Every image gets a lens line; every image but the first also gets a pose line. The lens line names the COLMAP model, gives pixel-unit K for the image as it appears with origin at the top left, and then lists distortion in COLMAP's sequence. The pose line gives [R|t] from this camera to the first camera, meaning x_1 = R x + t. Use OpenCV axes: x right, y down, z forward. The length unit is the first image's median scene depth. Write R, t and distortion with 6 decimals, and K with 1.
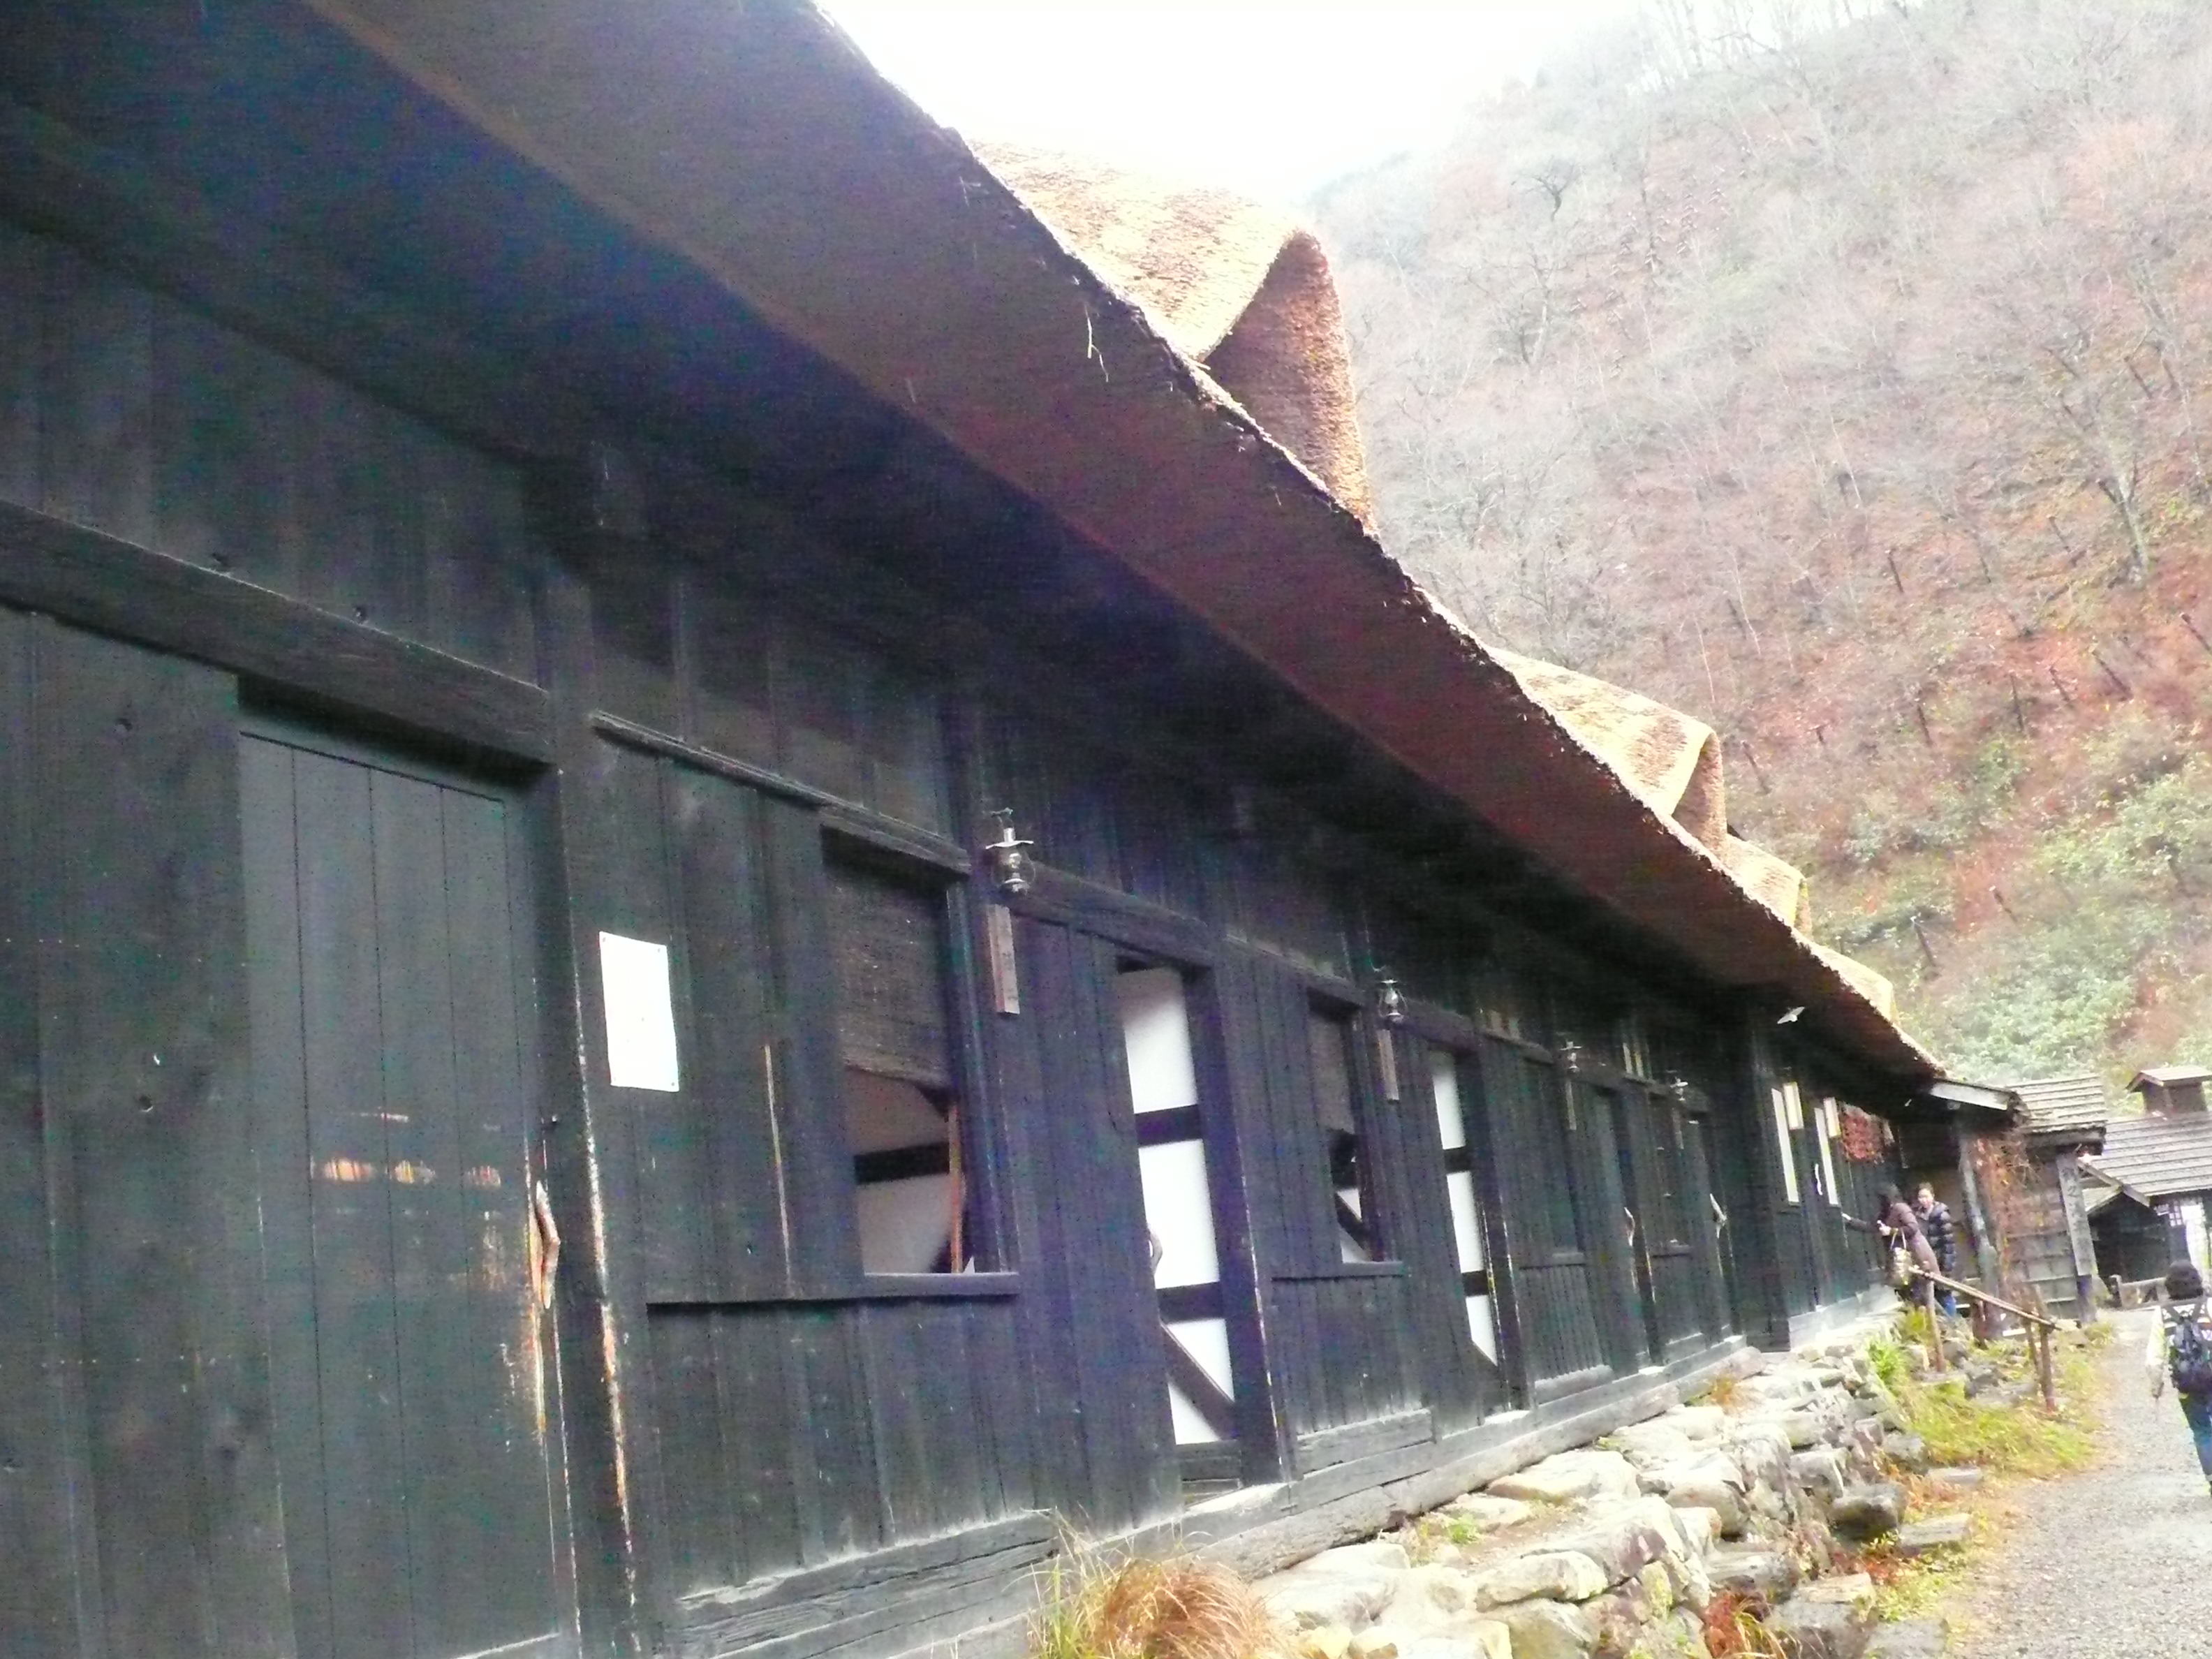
lens RADIAL K [[2207.8, 0, 1109.8], [0, 2207.8, 842.0], [0, 0, 1]] dist [-0.103865, 0.066824]
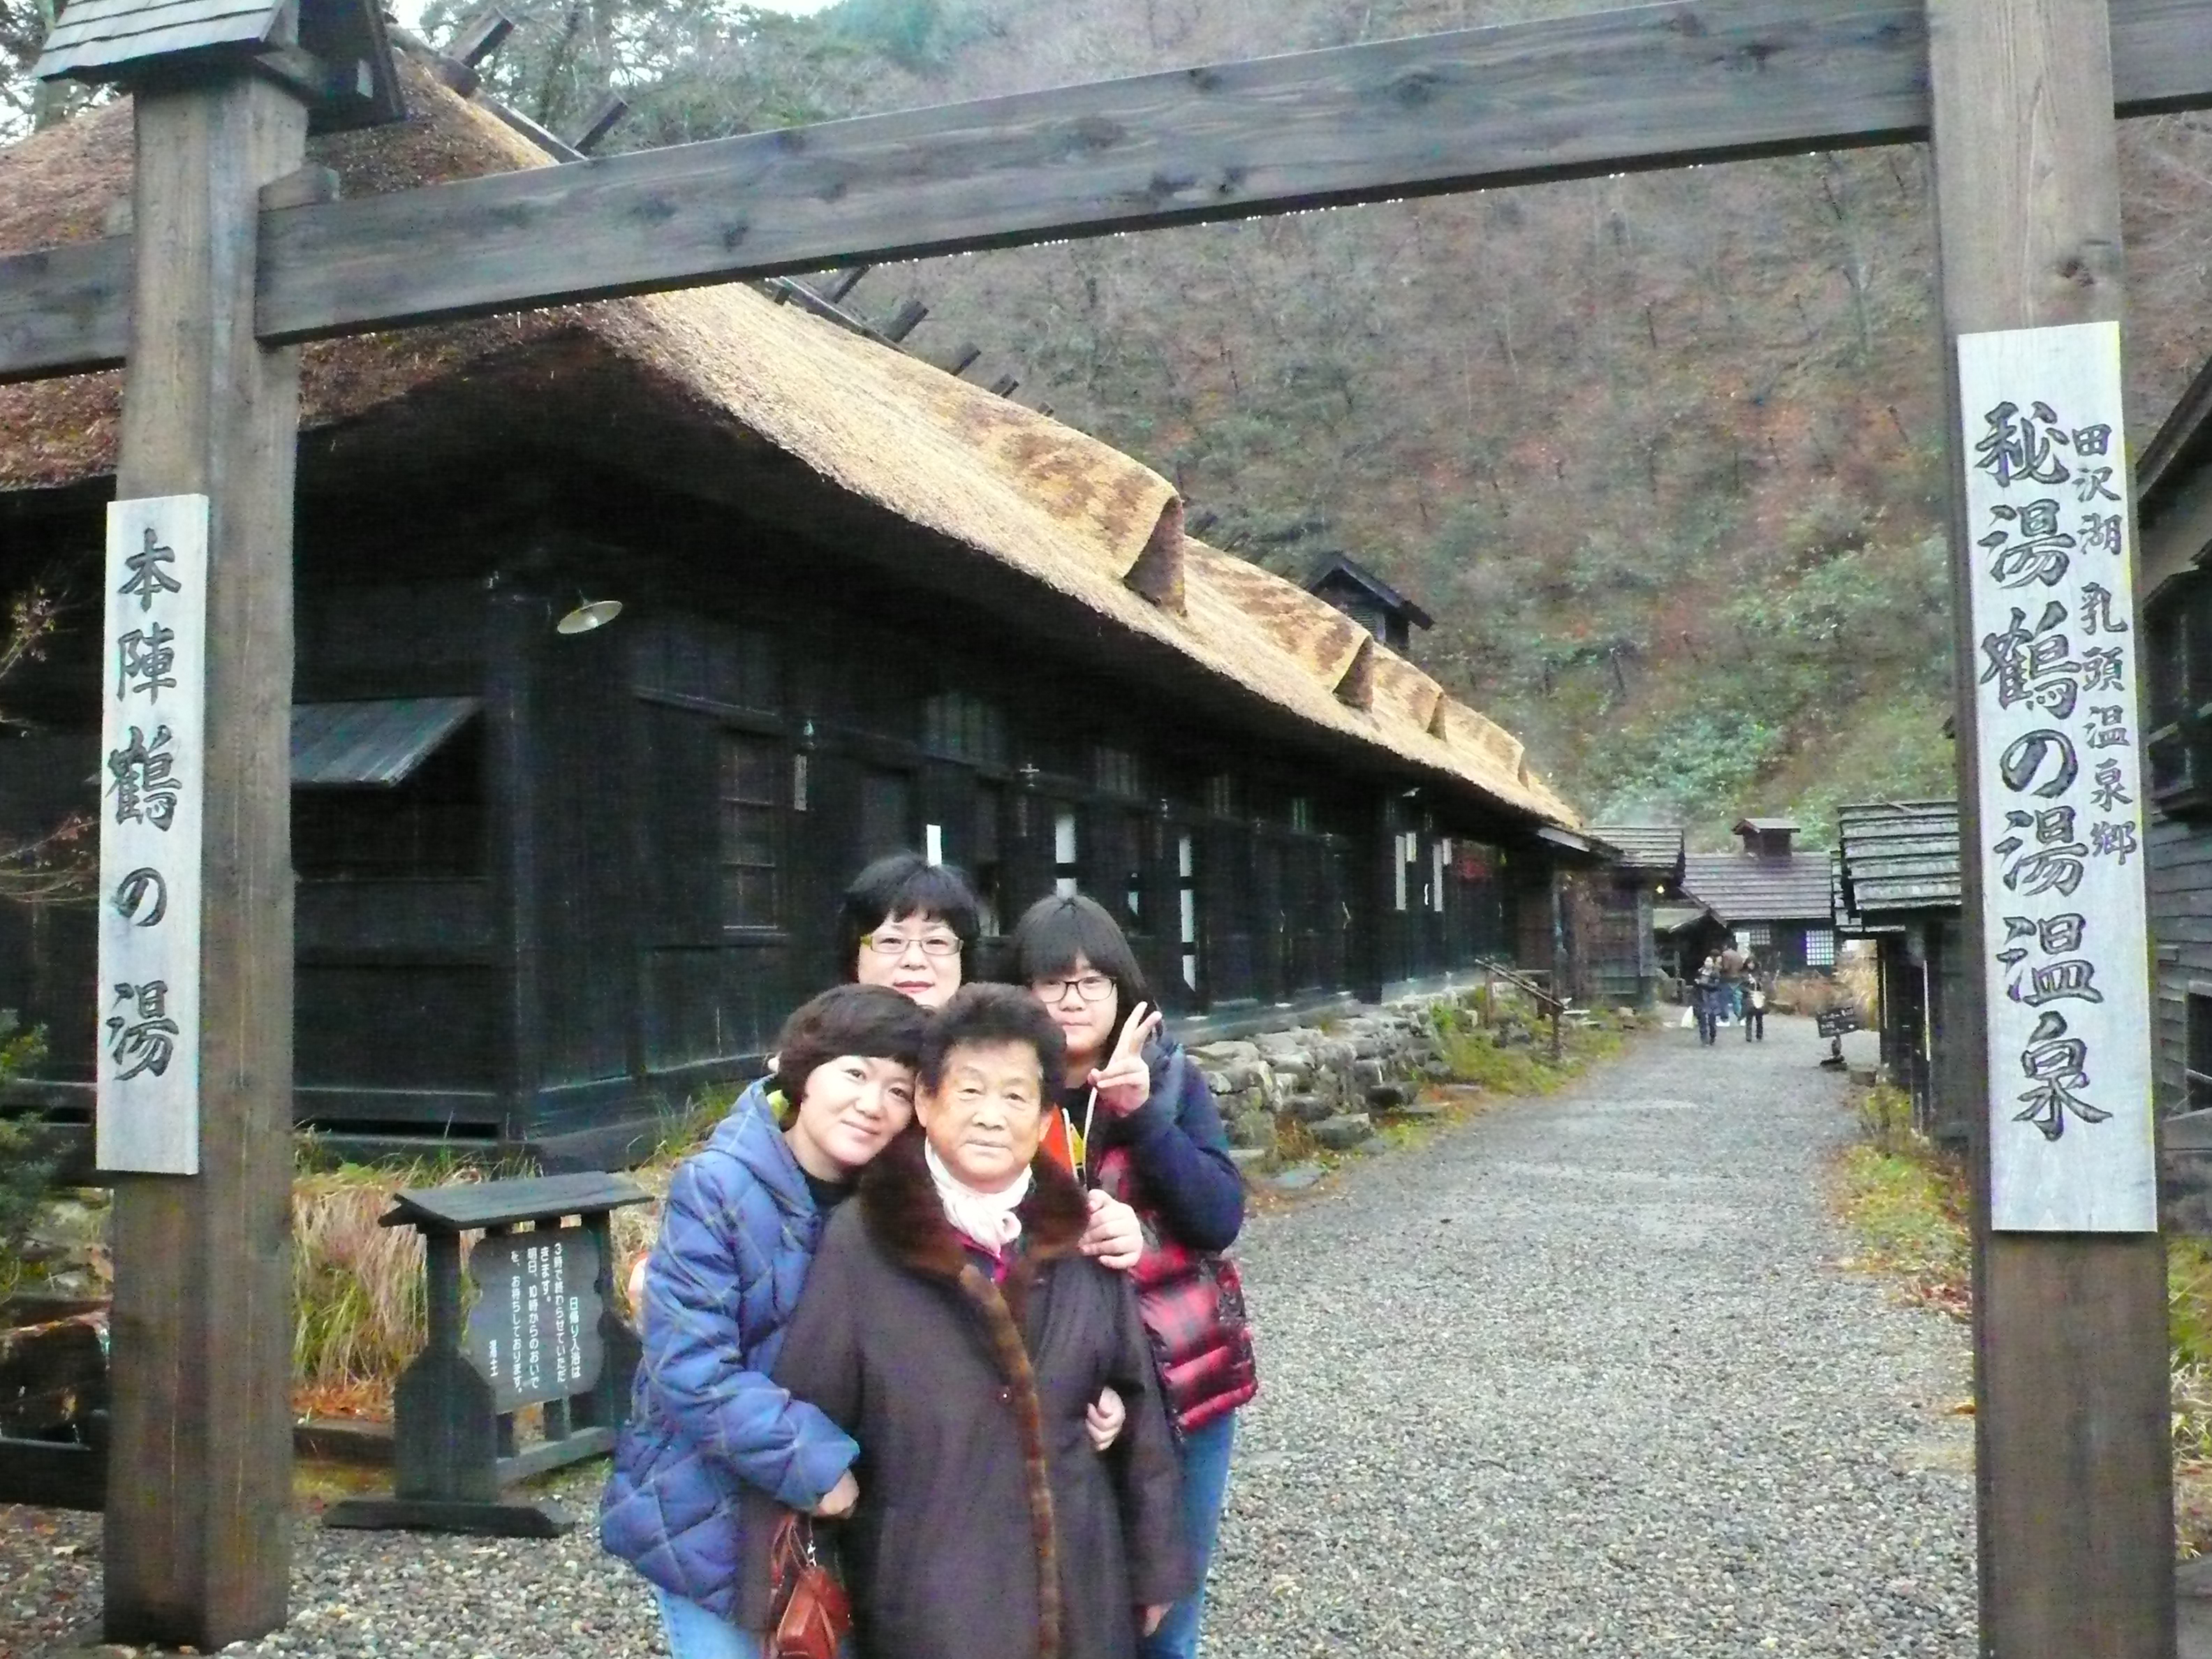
lens RADIAL K [[2231.7, 0, 1106.0], [0, 2231.7, 829.5], [0, 0, 1]] dist [-0.116189, 0.088541]
pose [[0.987696, 0.098036, 0.121841, -0.020882], [-0.116799, 0.980528, 0.157870, -0.027447], [-0.103991, -0.170159, 0.979914, -0.121221]]
